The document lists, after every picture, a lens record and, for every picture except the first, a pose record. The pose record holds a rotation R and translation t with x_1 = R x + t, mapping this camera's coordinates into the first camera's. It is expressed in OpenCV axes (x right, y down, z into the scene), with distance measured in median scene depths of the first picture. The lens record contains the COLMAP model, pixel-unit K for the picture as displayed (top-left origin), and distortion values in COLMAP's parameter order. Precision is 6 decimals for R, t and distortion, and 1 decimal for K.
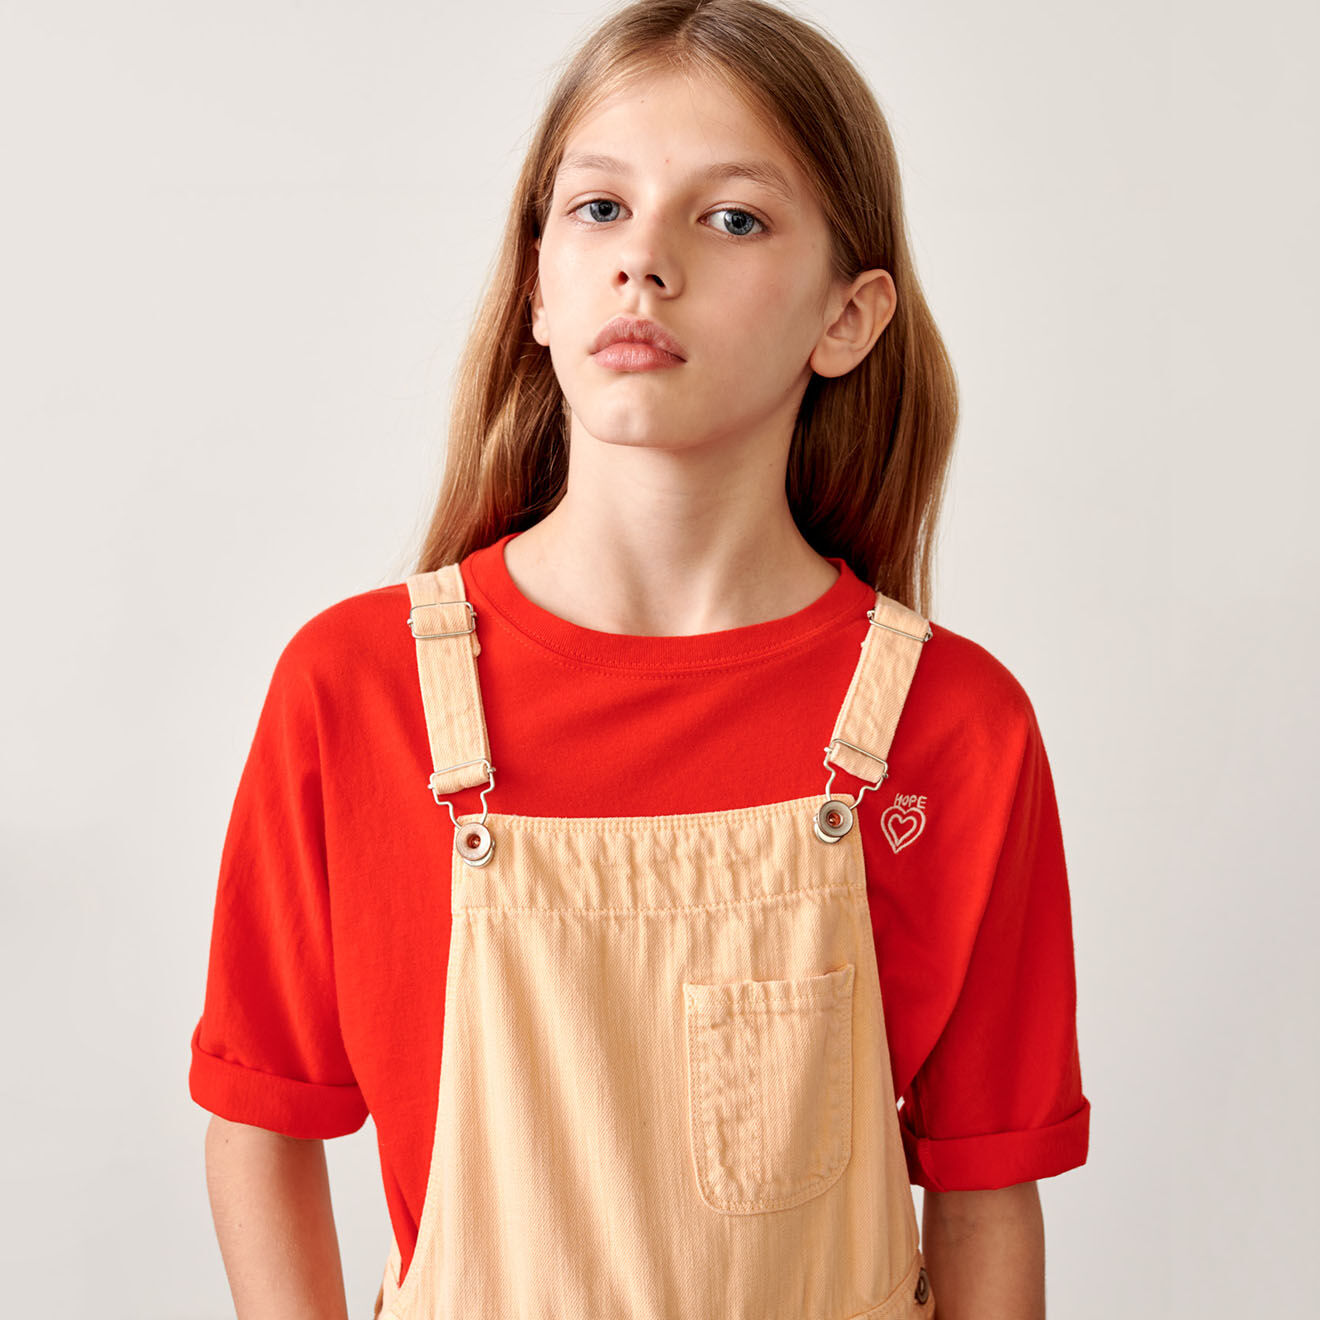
lens RADIAL K [[7636.5, 0, 660.0], [0, 7636.5, 660.0], [0, 0, 1]] dist [0.634862, -3.410155]
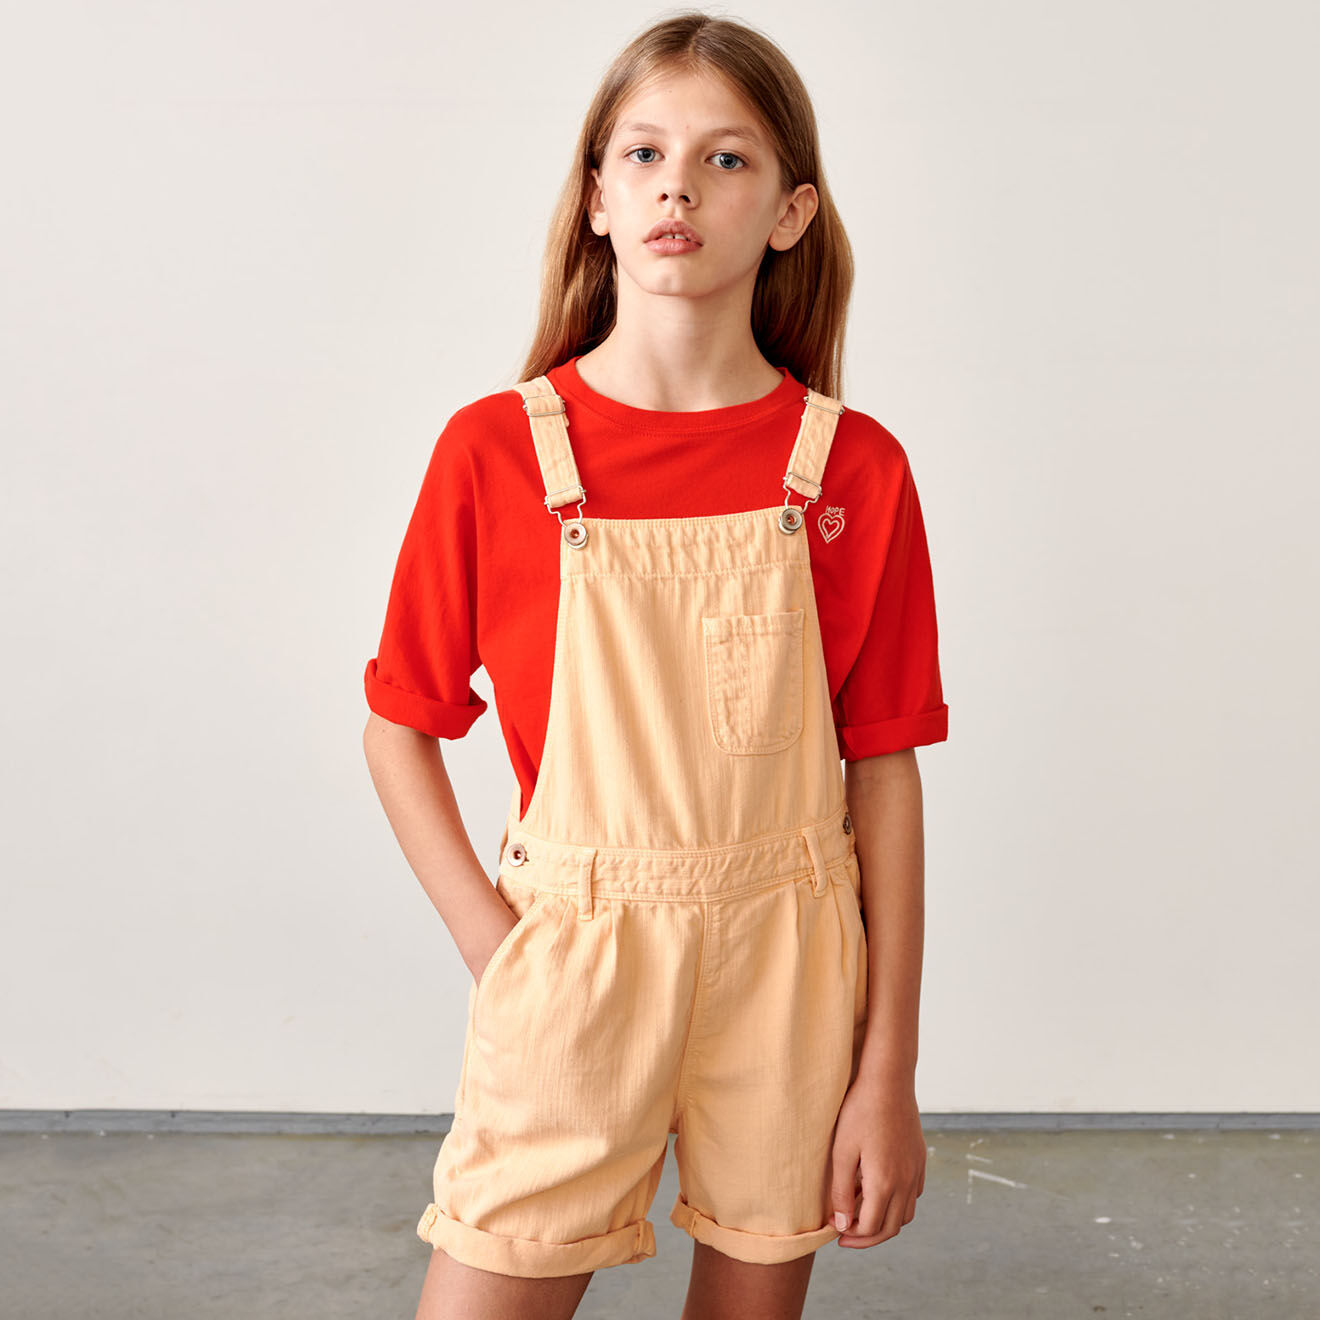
lens RADIAL K [[7119.5, 0, 660.0], [0, 7119.5, 660.0], [0, 0, 1]] dist [-0.706576, -8.558666]
pose [[0.999754, -0.017986, 0.012966, -0.026044], [0.017700, 0.999604, 0.021870, 0.017270], [-0.013355, -0.021635, 0.999677, -0.539939]]
